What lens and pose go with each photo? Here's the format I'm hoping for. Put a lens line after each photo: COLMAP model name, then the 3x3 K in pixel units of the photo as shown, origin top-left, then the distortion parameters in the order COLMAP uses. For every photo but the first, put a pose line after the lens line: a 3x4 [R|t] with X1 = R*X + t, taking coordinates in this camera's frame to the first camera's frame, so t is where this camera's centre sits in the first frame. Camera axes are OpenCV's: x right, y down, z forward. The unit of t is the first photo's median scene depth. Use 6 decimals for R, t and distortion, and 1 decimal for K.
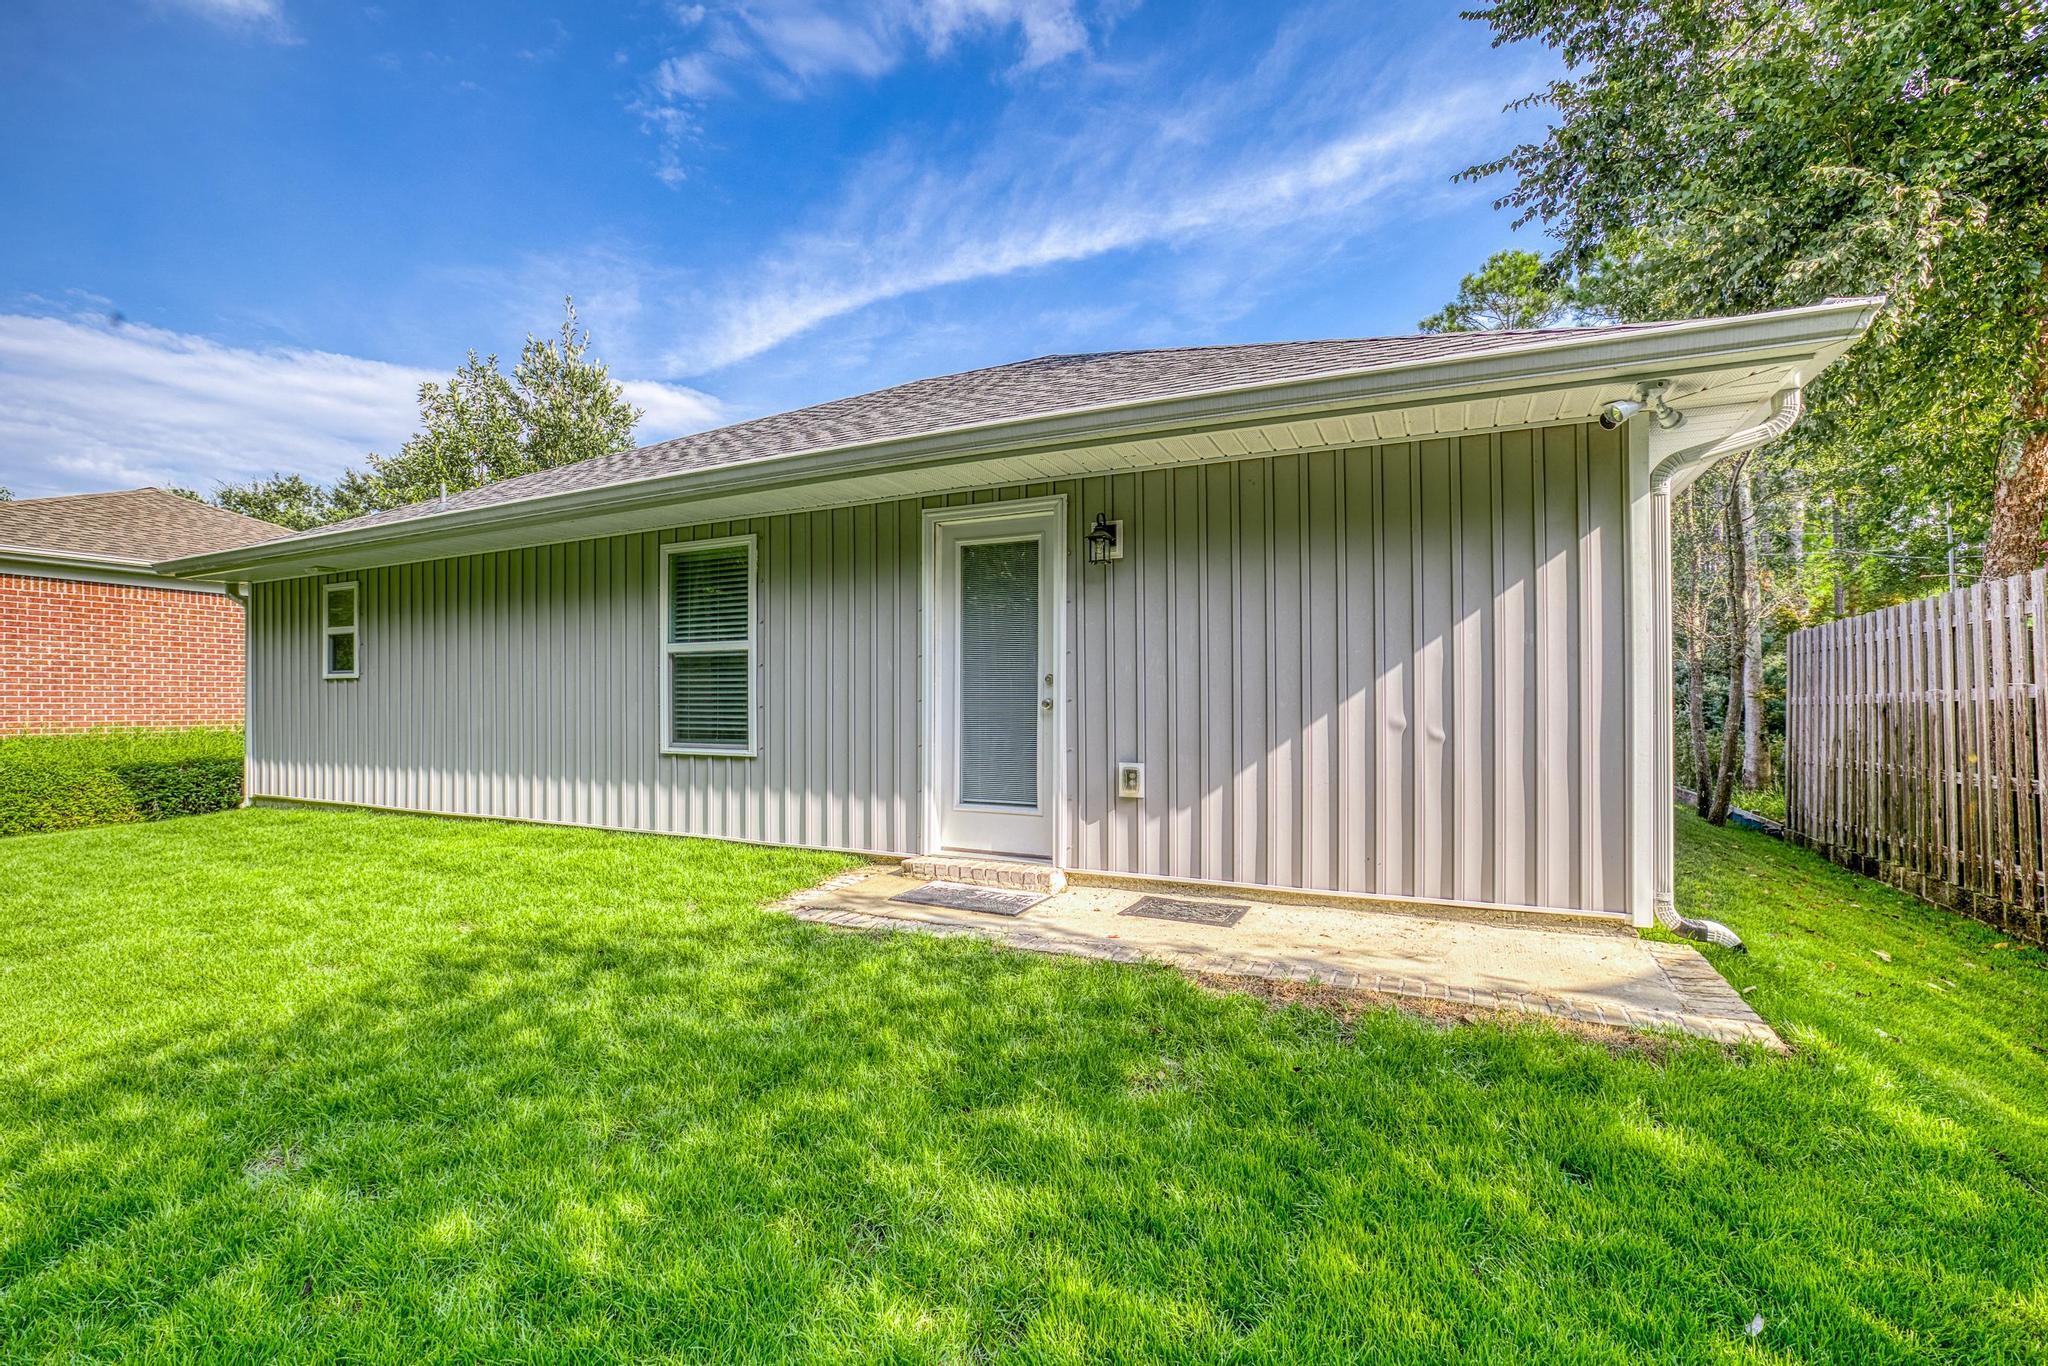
lens RADIAL K [[943.3, 0, 1024.0], [0, 943.3, 683.0], [0, 0, 1]] dist [-0.045334, 0.014158]
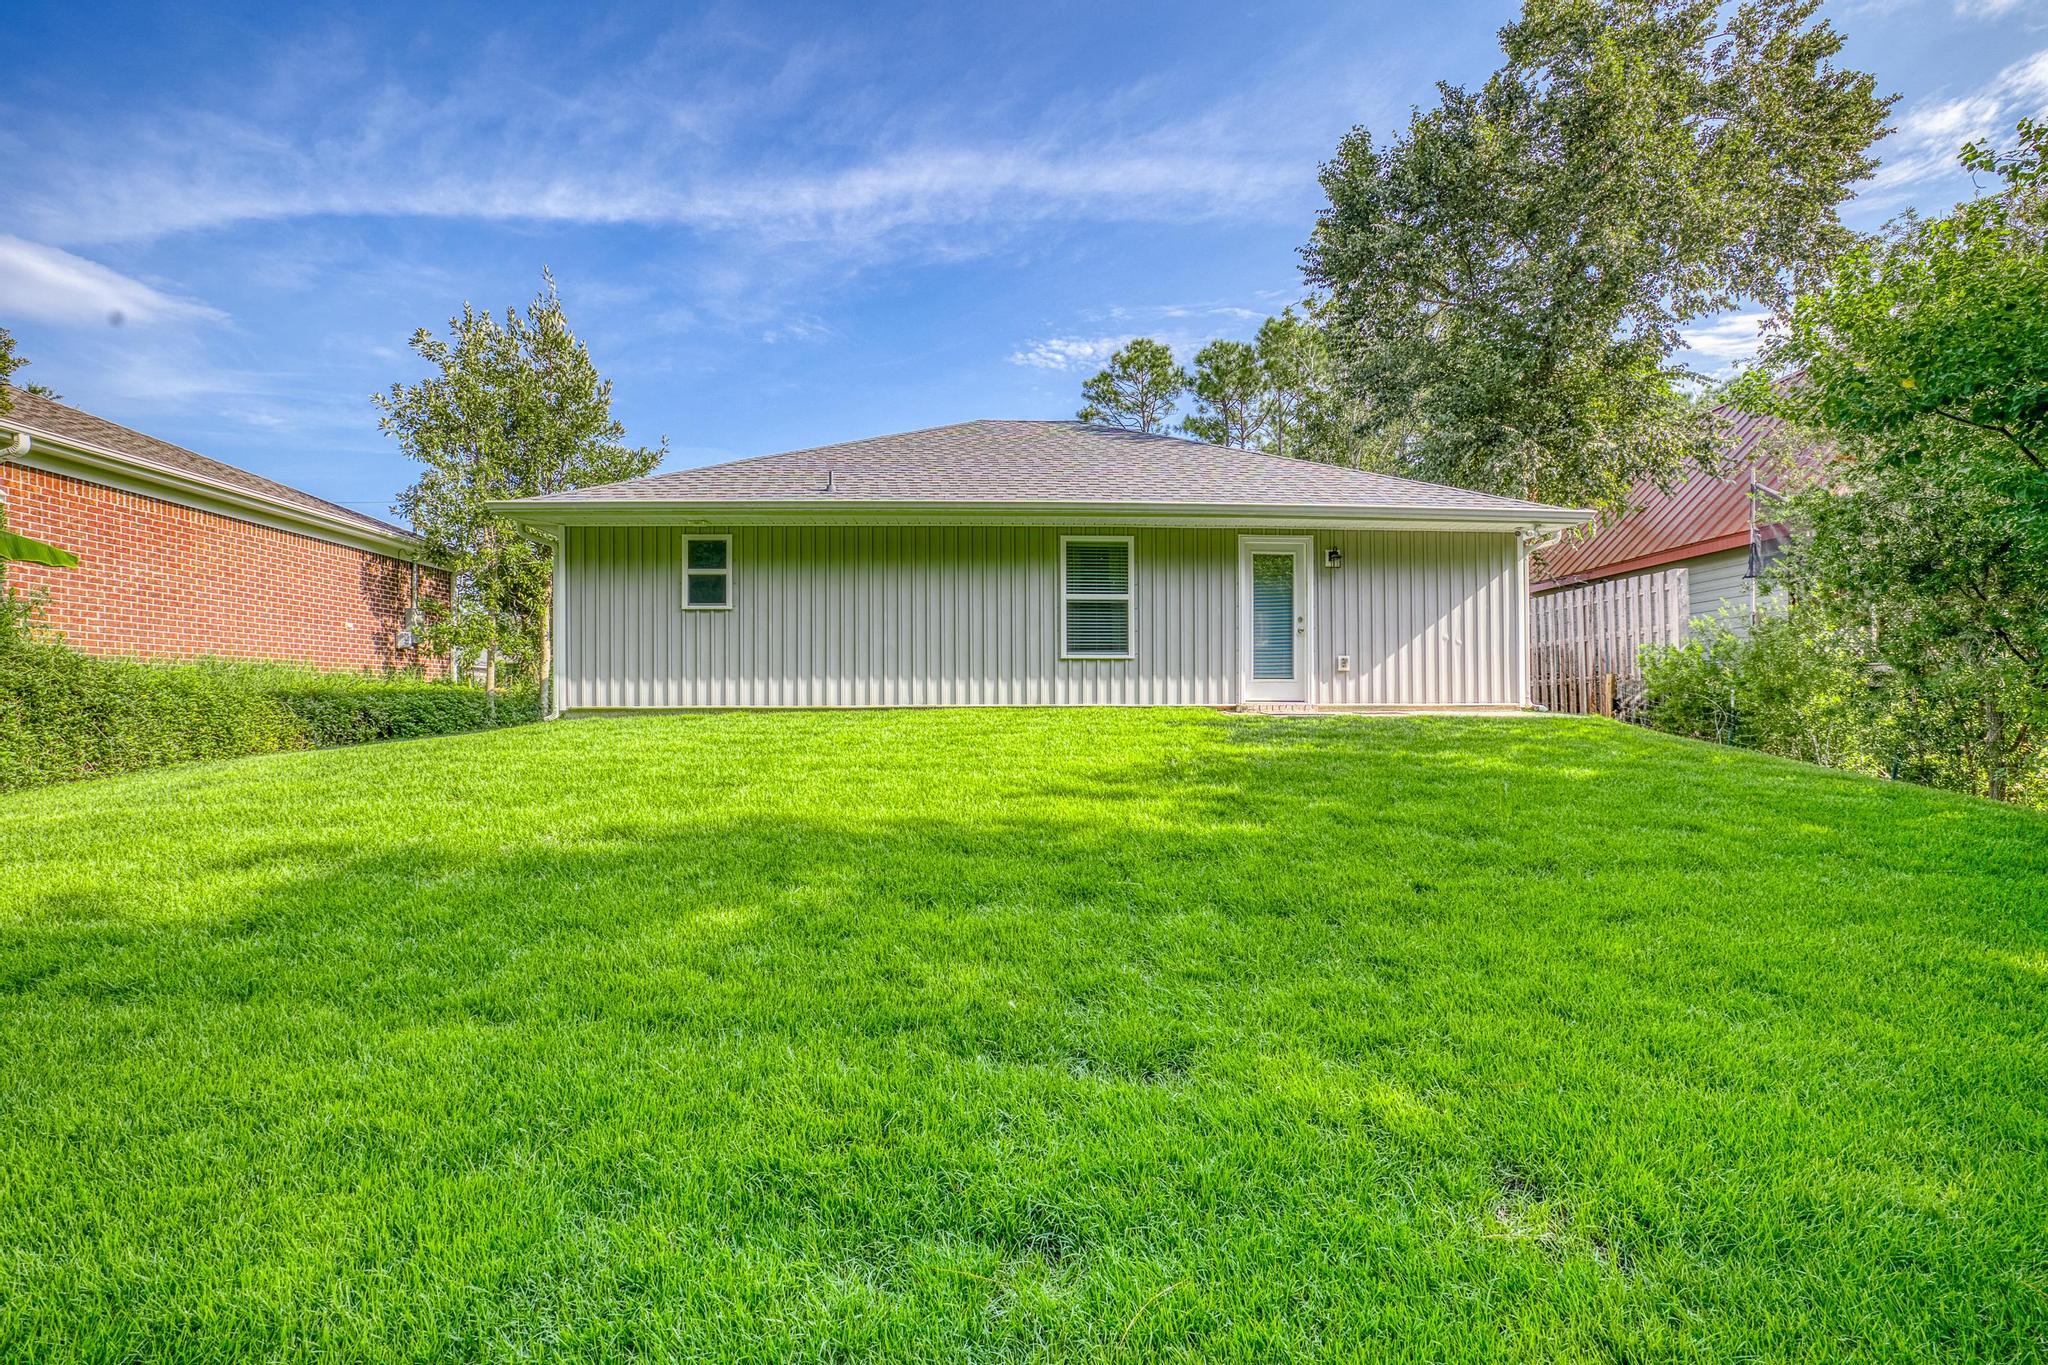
lens RADIAL K [[943.3, 0, 1024.0], [0, 943.3, 682.5], [0, 0, 1]] dist [-0.045334, 0.014158]
pose [[0.854184, 0.007279, 0.519920, -1.196047], [-0.005465, 0.999972, -0.005021, 0.113832], [-0.519942, 0.001448, 0.854200, -0.375918]]
